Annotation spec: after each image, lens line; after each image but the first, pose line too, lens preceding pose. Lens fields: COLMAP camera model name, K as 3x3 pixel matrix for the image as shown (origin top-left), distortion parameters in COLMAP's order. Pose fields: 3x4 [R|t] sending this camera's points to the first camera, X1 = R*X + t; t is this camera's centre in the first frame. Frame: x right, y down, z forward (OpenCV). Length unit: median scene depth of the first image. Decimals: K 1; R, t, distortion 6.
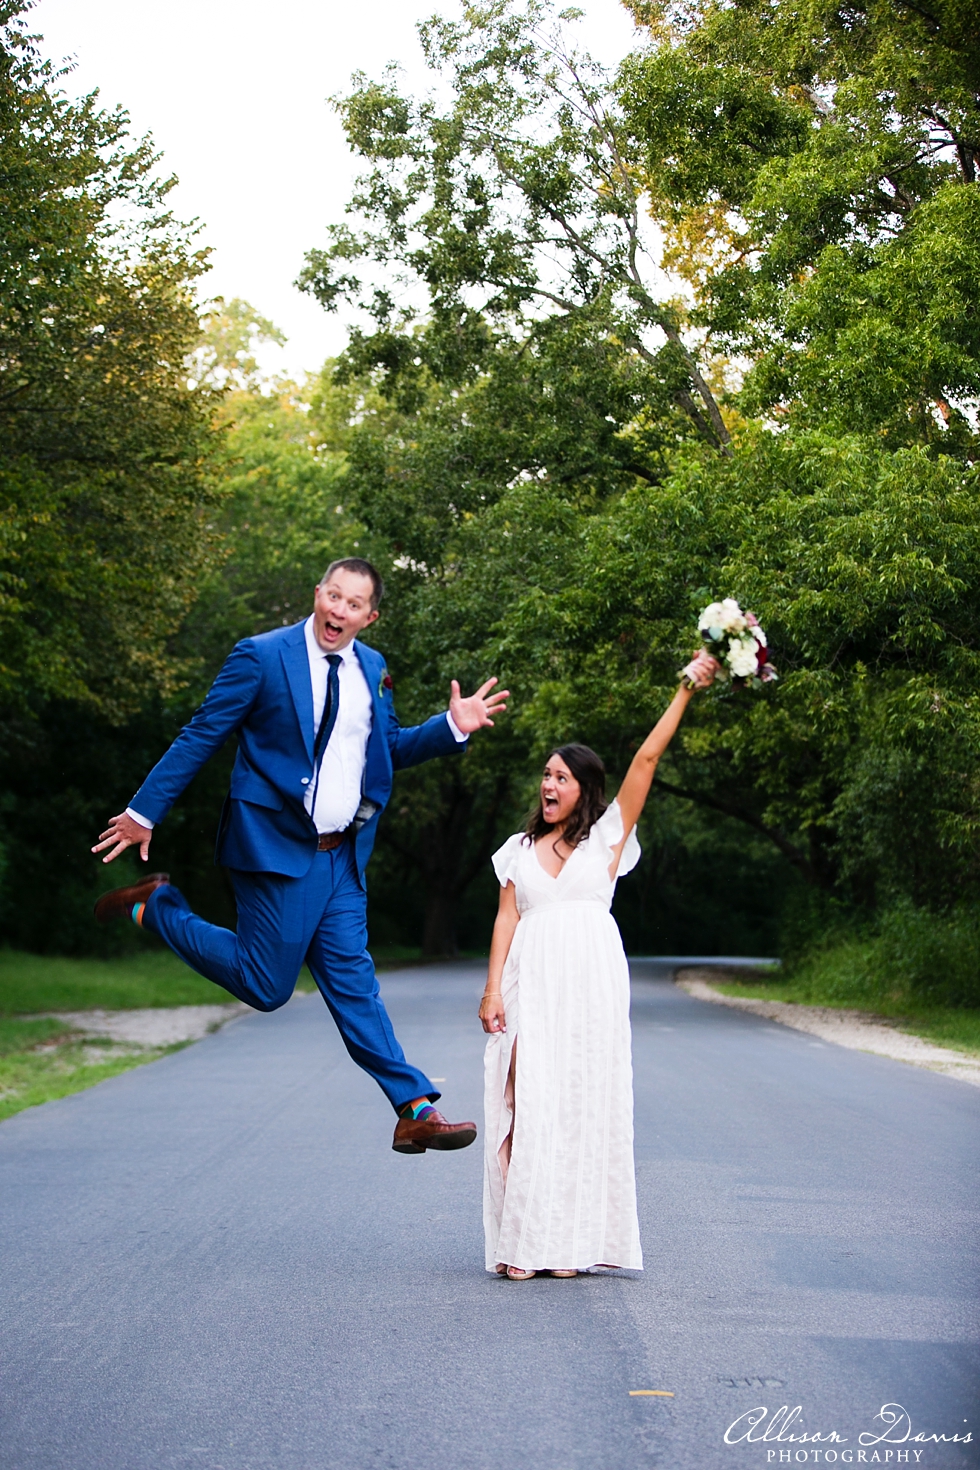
lens RADIAL K [[3410.0, 0, 490.9], [0, 3410.0, 733.8], [0, 0, 1]] dist [-0.365937, 0.000000]
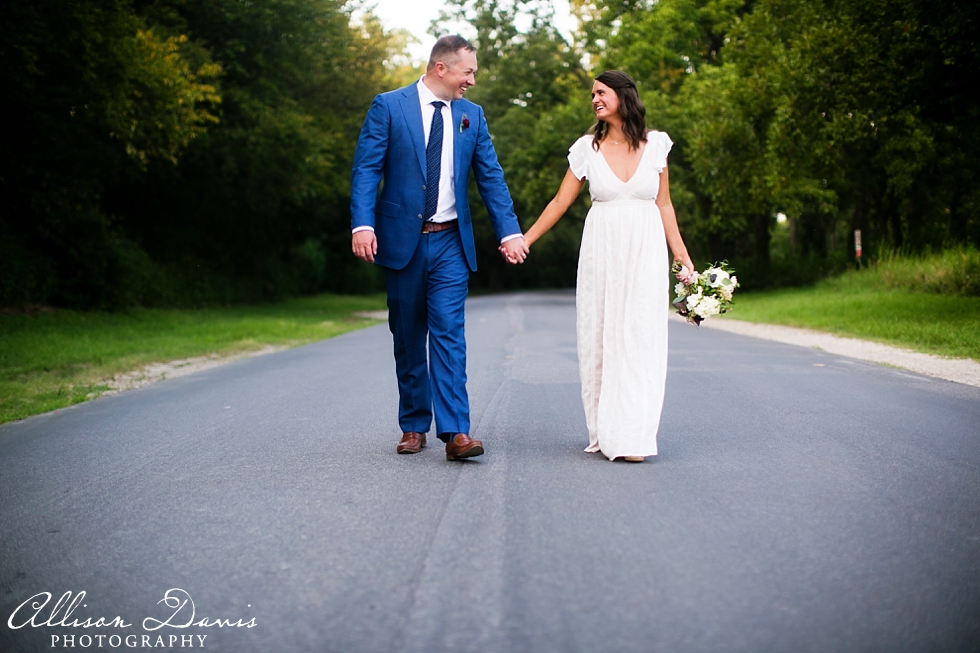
lens RADIAL K [[1385.5, 0, 487.4], [0, 1385.5, 327.5], [0, 0, 1]] dist [-0.106987, 0.000000]
pose [[0.998966, -0.039277, -0.022893, 0.007428], [0.041196, 0.995048, 0.090460, -0.001276], [0.019227, -0.091309, 0.995637, -0.103186]]
